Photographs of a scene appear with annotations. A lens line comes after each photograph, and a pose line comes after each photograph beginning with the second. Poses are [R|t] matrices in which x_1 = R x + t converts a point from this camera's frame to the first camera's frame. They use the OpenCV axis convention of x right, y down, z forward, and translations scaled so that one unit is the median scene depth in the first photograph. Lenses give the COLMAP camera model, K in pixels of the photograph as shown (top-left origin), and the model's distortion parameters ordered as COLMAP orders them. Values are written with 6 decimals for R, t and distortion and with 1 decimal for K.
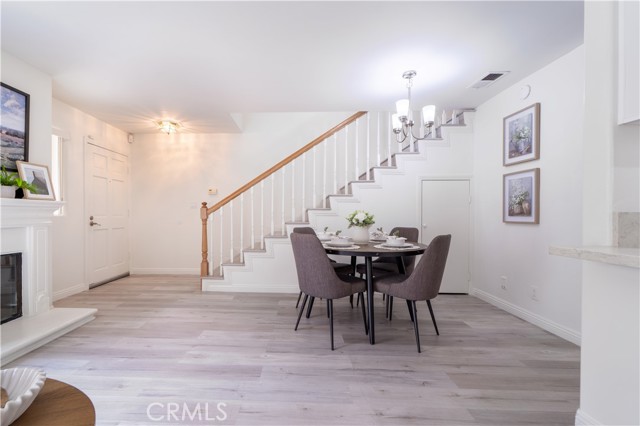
lens RADIAL K [[276.1, 0, 286.0], [0, 276.1, 212.5], [0, 0, 1]] dist [-0.001864, 0.000108]
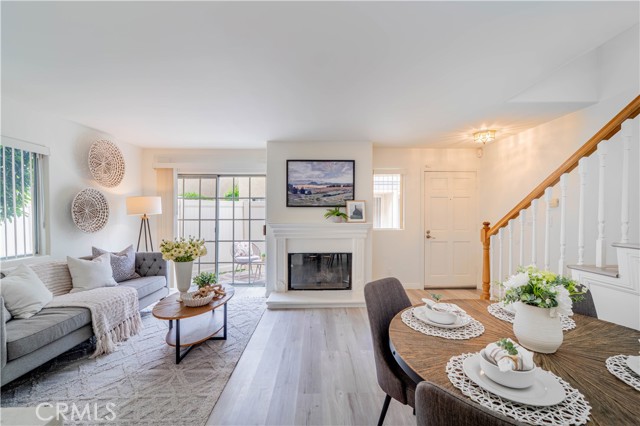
lens RADIAL K [[265.3, 0, 320.0], [0, 265.3, 213.0], [0, 0, 1]] dist [-0.000252, -0.000025]
pose [[0.071708, -0.007341, -0.997399, 0.644598], [0.008501, 0.999941, -0.006749, -0.089278], [0.997389, -0.007995, 0.071766, 0.641208]]
